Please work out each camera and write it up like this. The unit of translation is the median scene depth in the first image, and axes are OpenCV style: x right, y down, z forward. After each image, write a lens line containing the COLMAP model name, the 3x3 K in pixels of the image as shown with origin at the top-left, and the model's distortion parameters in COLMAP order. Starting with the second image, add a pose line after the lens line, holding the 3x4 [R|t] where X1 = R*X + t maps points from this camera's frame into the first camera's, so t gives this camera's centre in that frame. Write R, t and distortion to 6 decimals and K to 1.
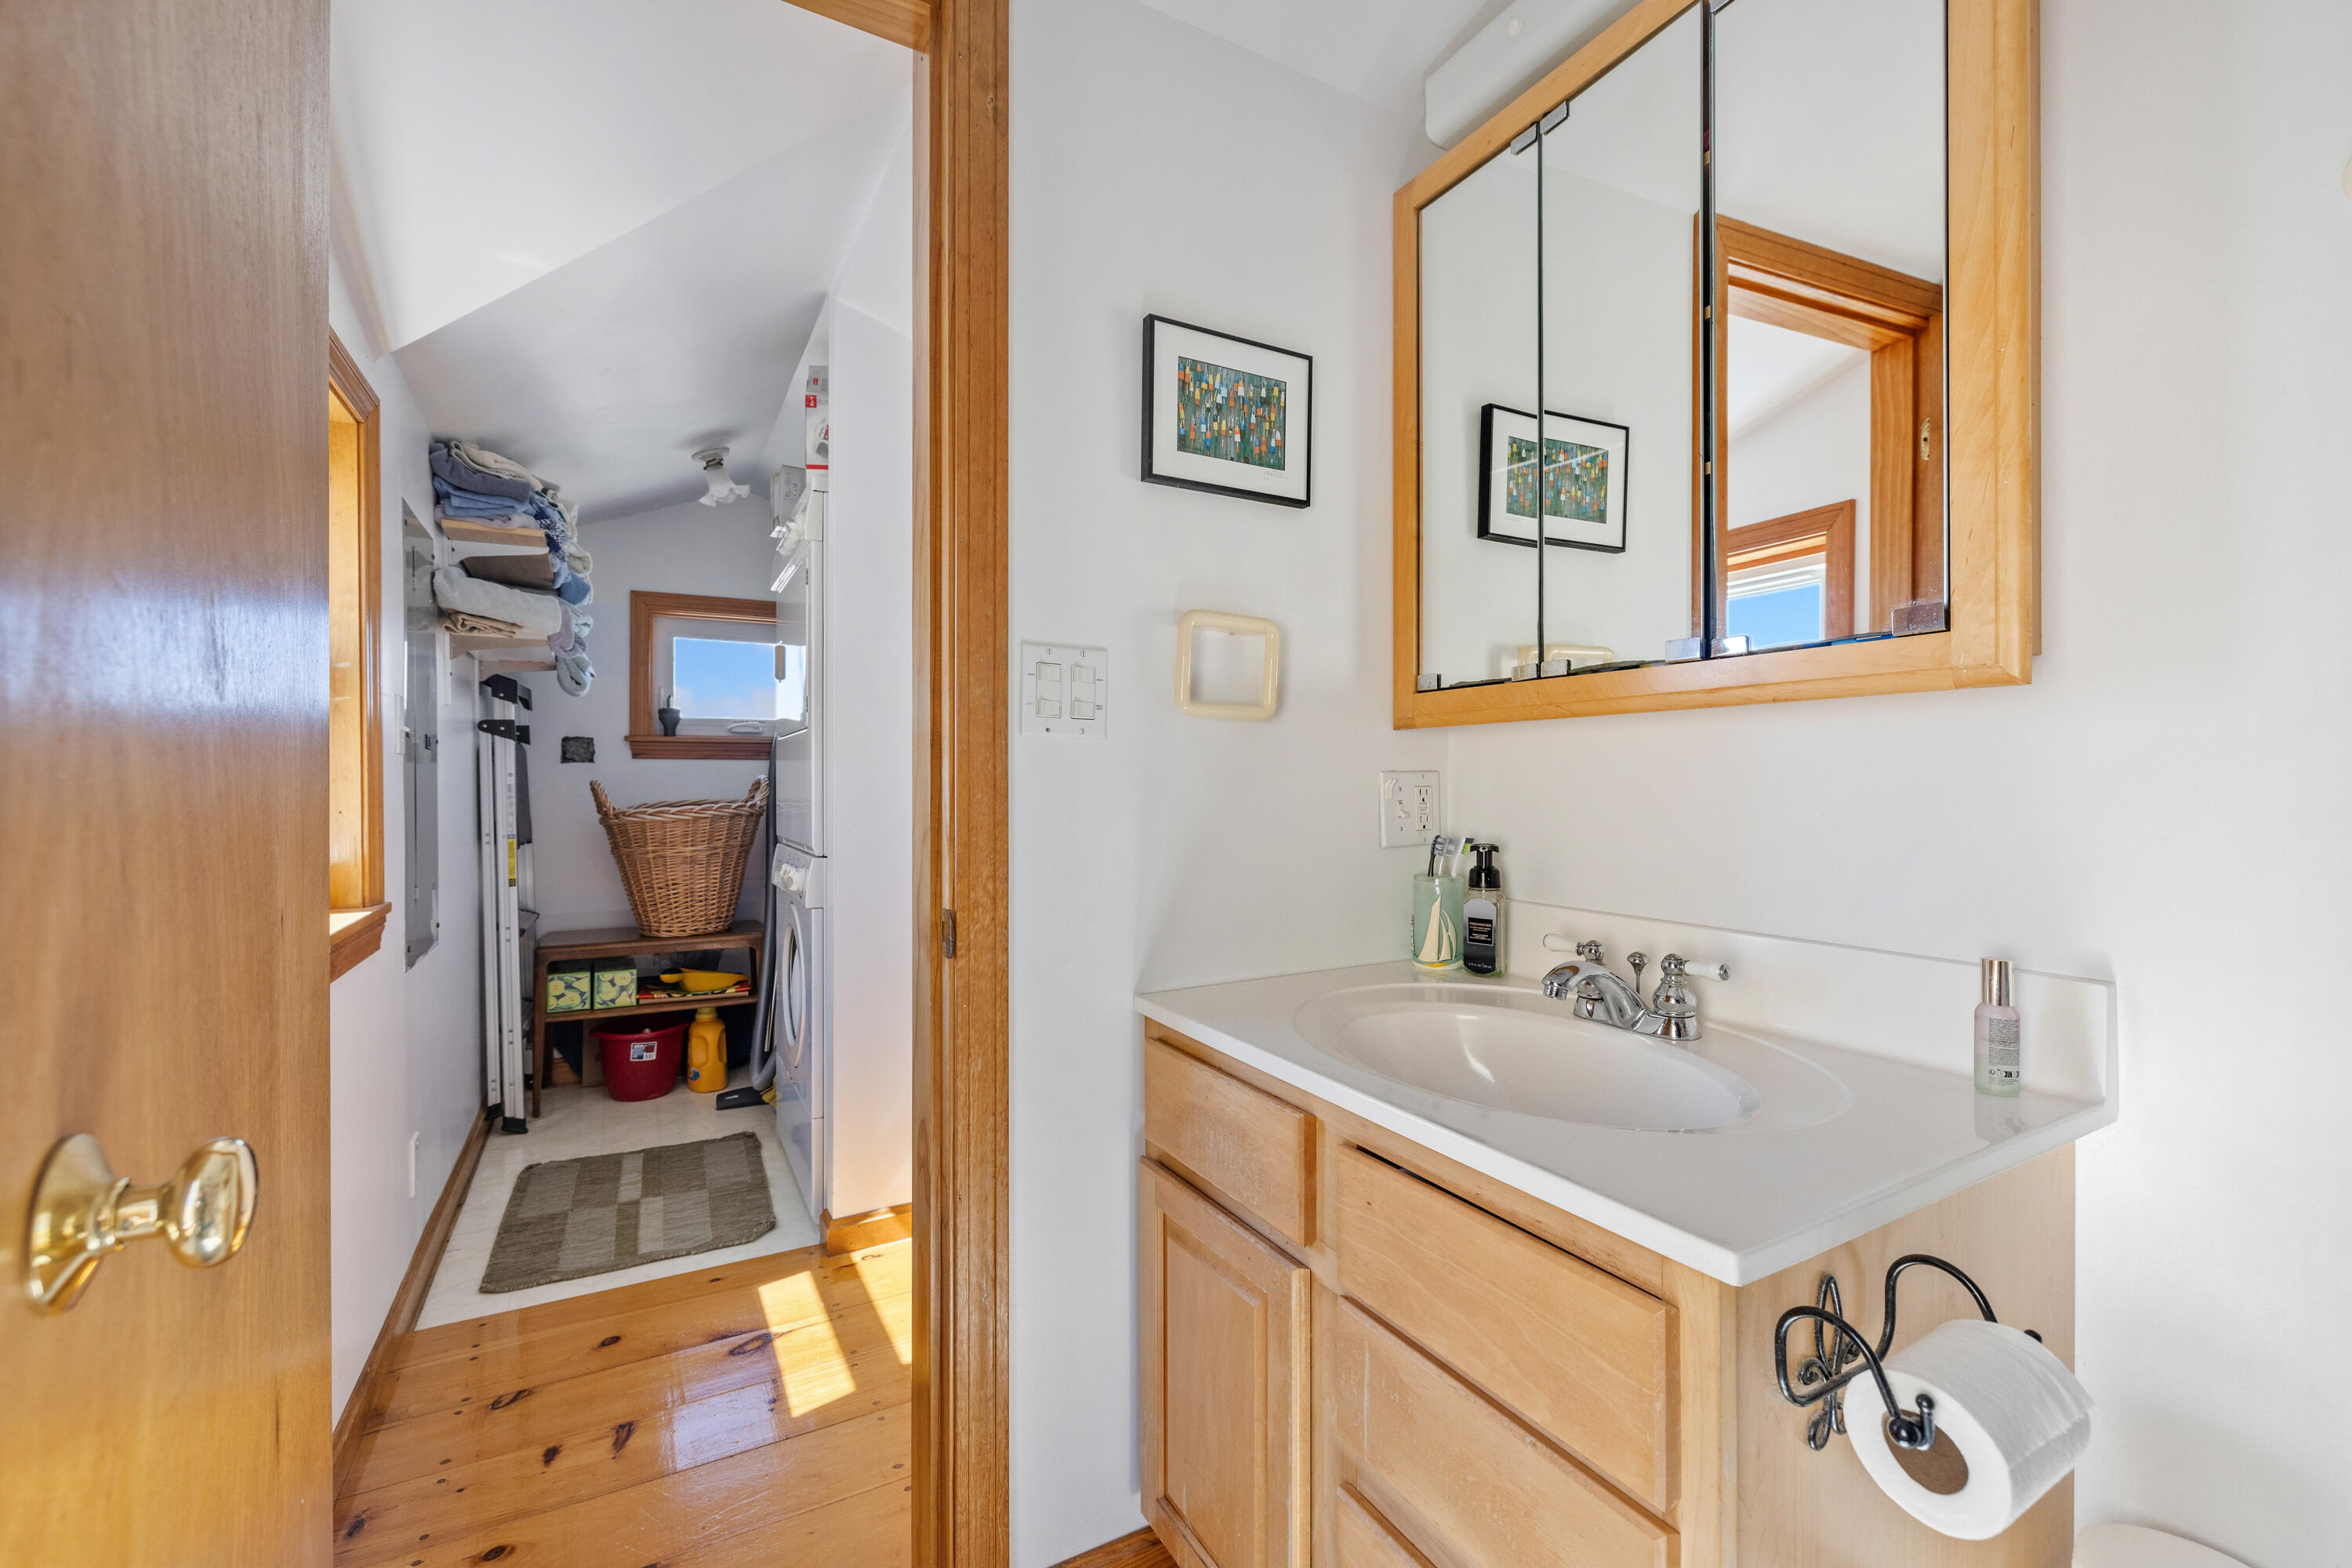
lens RADIAL K [[976.5, 0, 1168.6], [0, 976.5, 799.6], [0, 0, 1]] dist [0.000761, 0.000113]
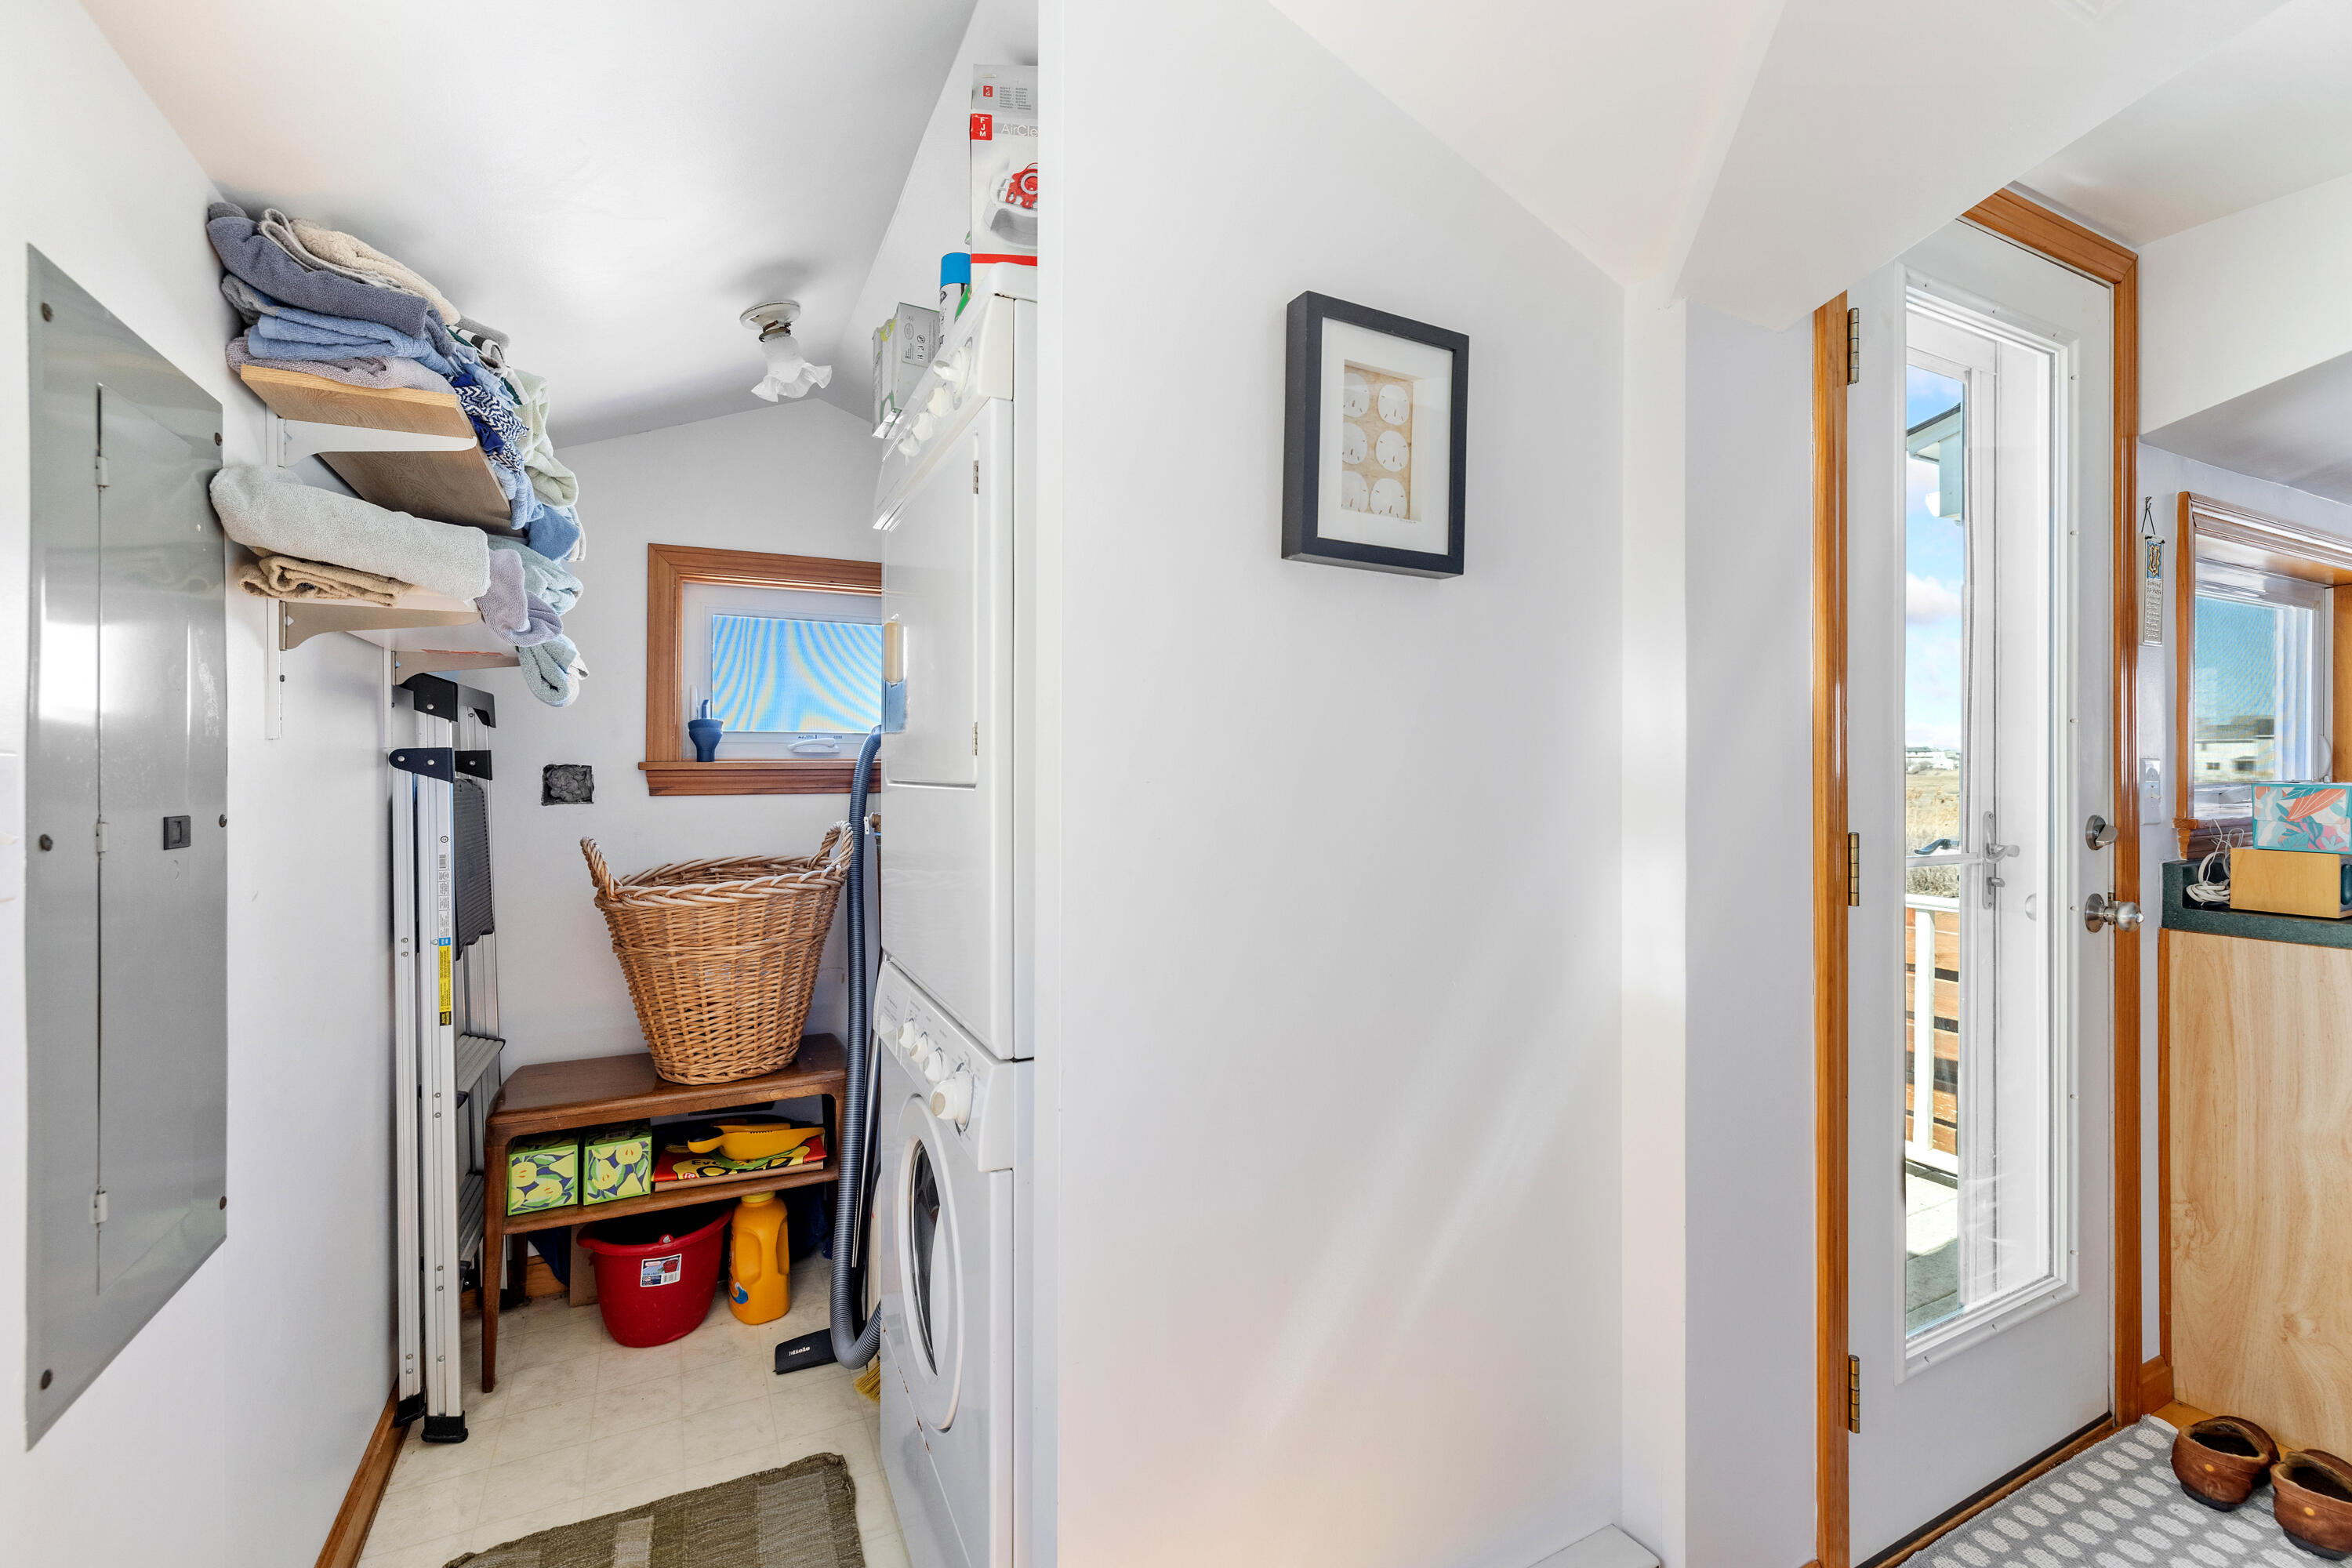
lens RADIAL K [[978.9, 0, 1168.8], [0, 978.9, 778.9], [0, 0, 1]] dist [0.000852, -0.000287]
pose [[0.999342, 0.001901, -0.036230, -0.191605], [-0.002069, 0.999987, -0.004591, -0.057160], [0.036220, 0.004663, 0.999333, 0.386567]]
